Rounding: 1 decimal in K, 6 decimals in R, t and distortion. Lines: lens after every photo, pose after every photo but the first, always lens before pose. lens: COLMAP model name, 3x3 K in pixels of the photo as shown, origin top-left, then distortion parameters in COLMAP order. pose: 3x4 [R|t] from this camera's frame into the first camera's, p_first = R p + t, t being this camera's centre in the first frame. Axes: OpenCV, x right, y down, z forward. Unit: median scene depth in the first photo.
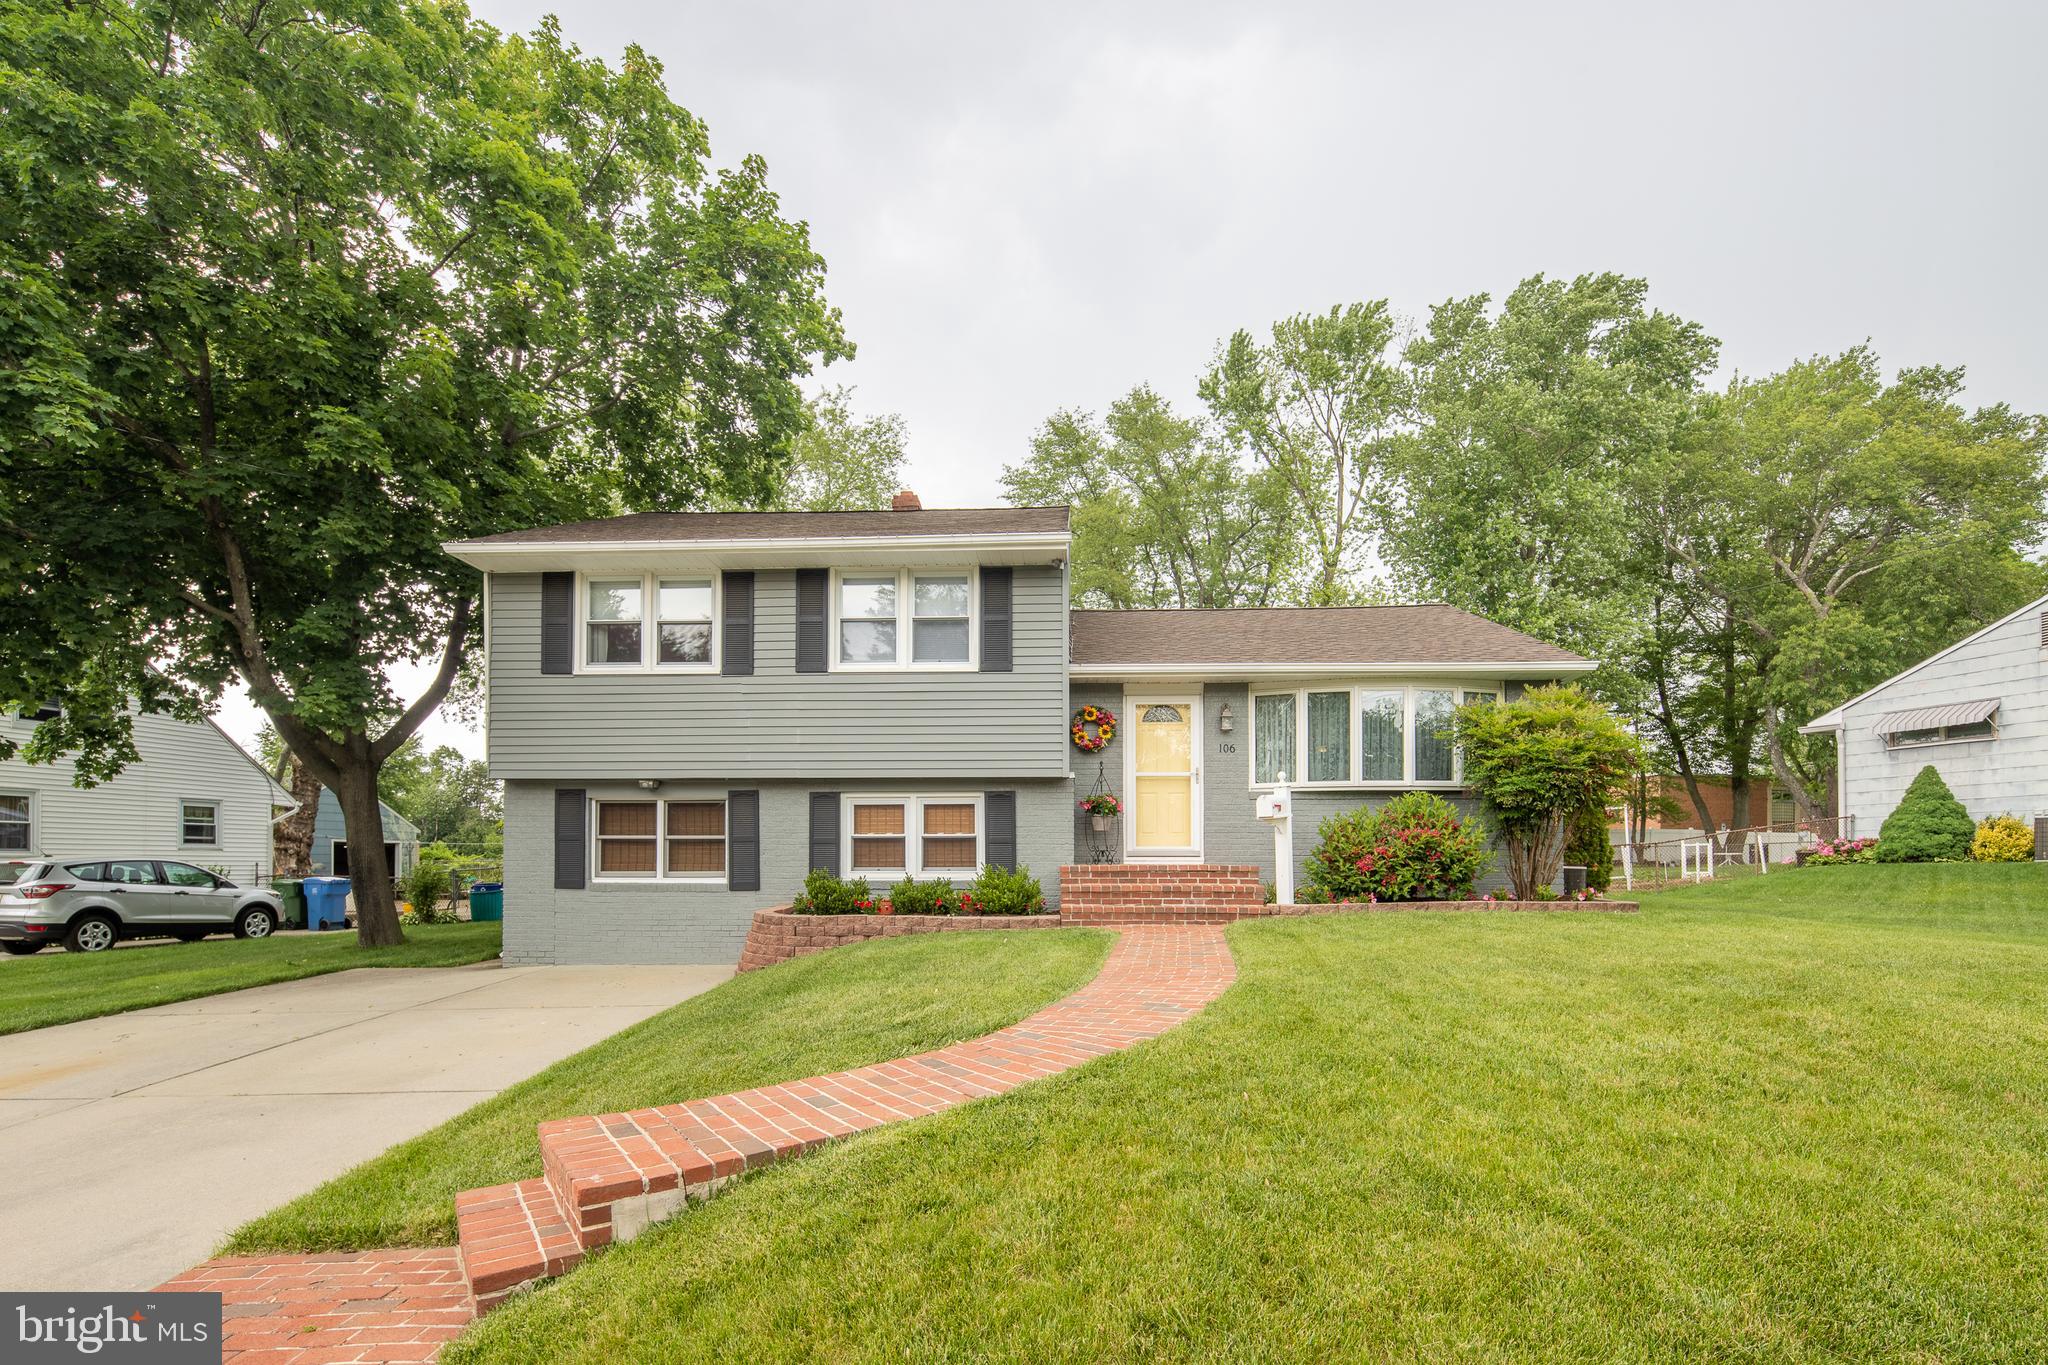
lens RADIAL K [[1002.7, 0, 1016.4], [0, 1002.7, 689.8], [0, 0, 1]] dist [-0.001008, -0.000799]
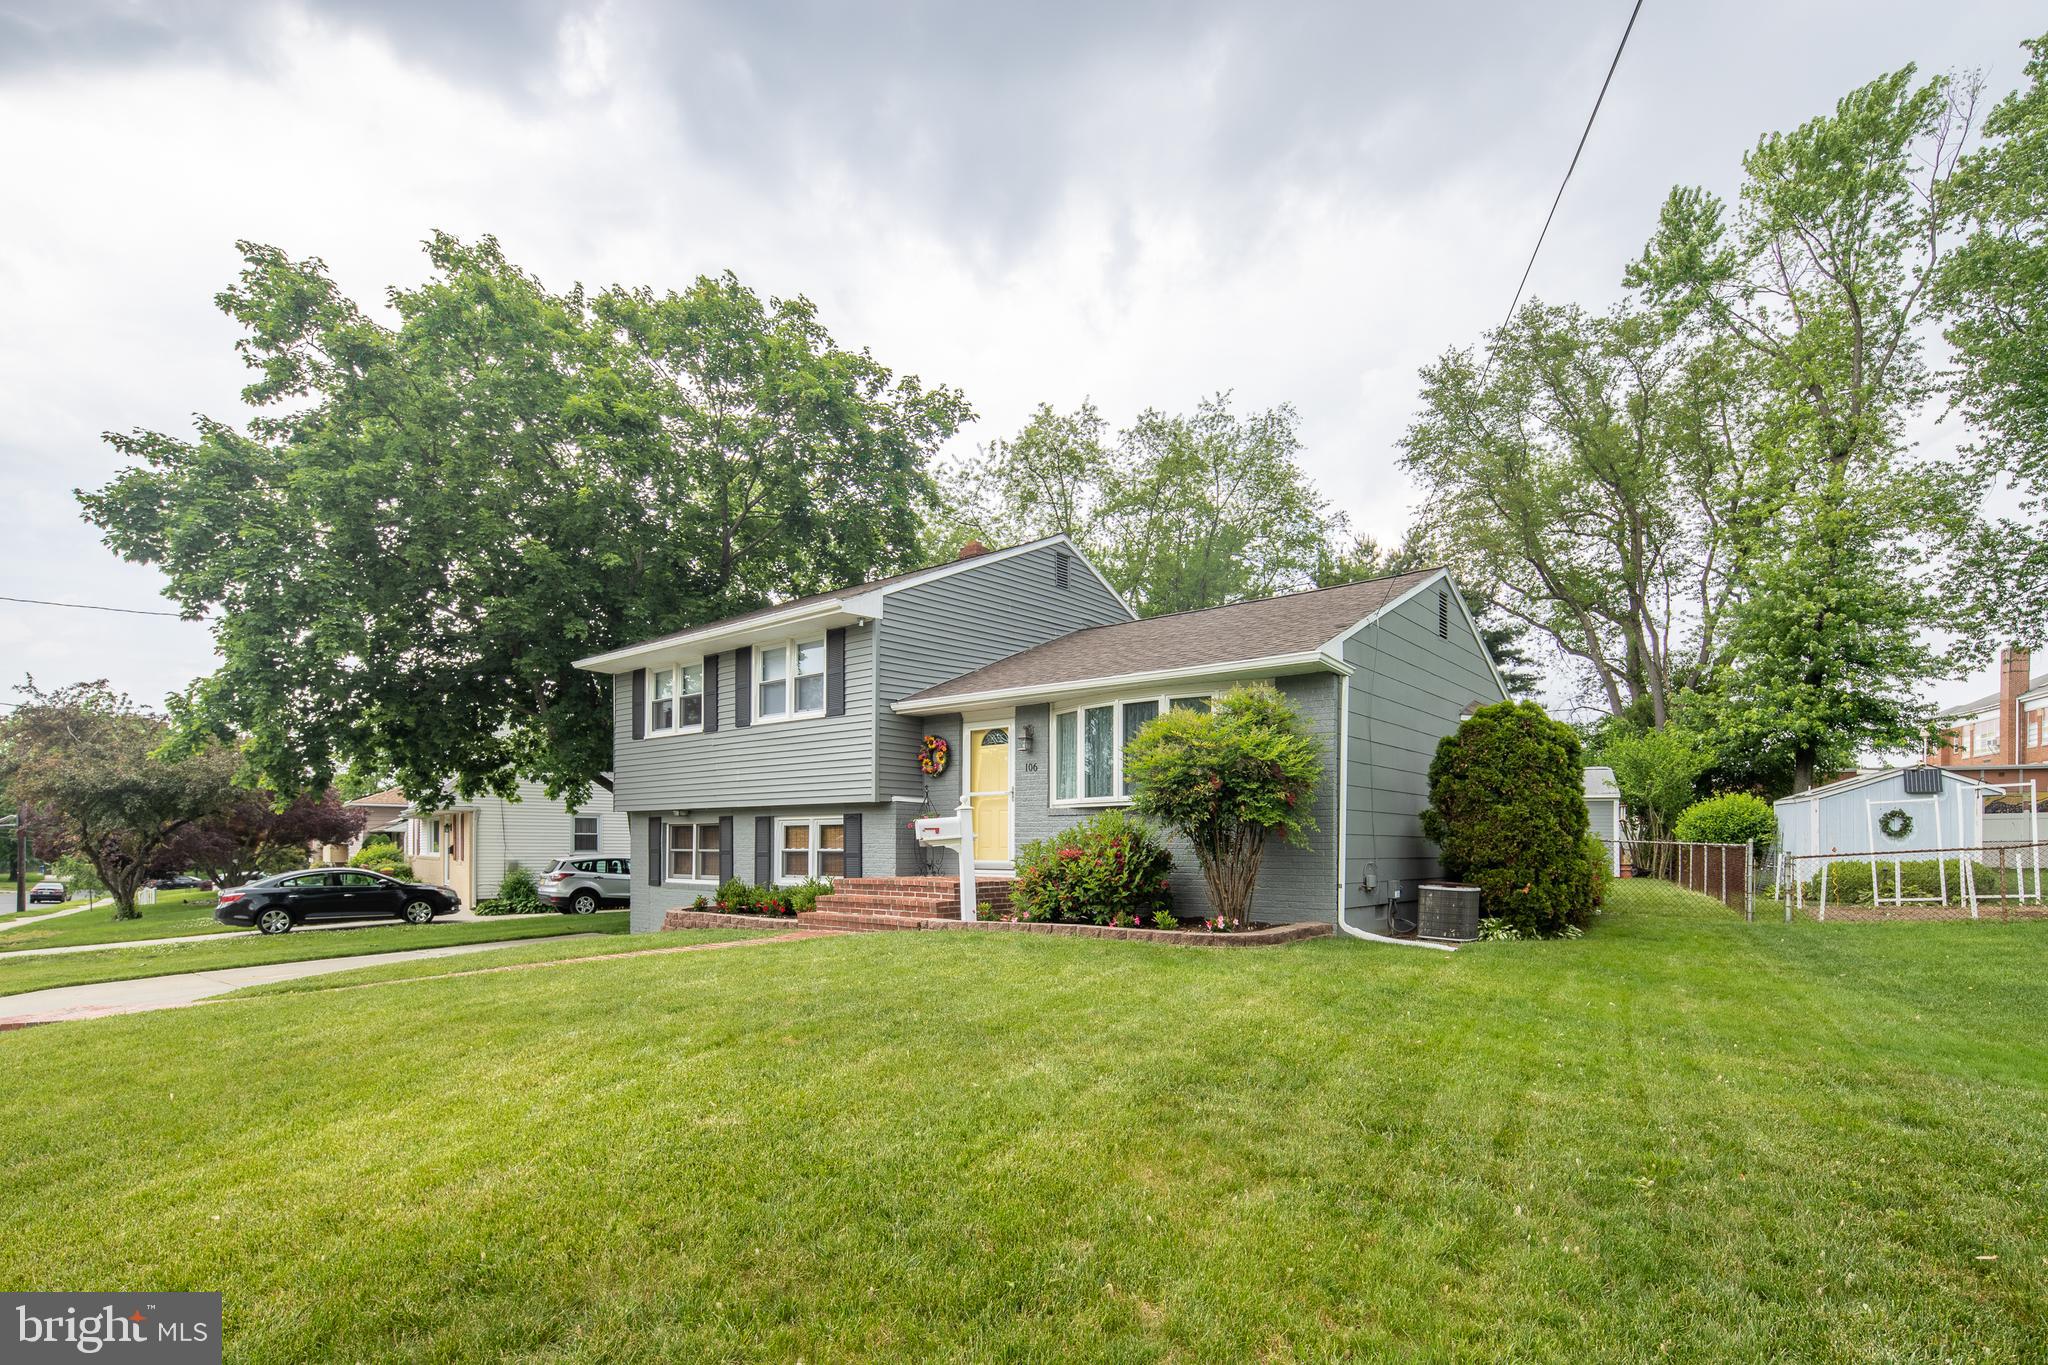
lens RADIAL K [[992.4, 0, 1017.6], [0, 992.4, 674.4], [0, 0, 1]] dist [-0.000824, -0.000676]
pose [[0.803348, -0.101171, -0.586853, 0.849681], [0.102120, 0.994270, -0.031615, -0.007879], [0.586688, -0.034532, 0.809076, 0.151896]]
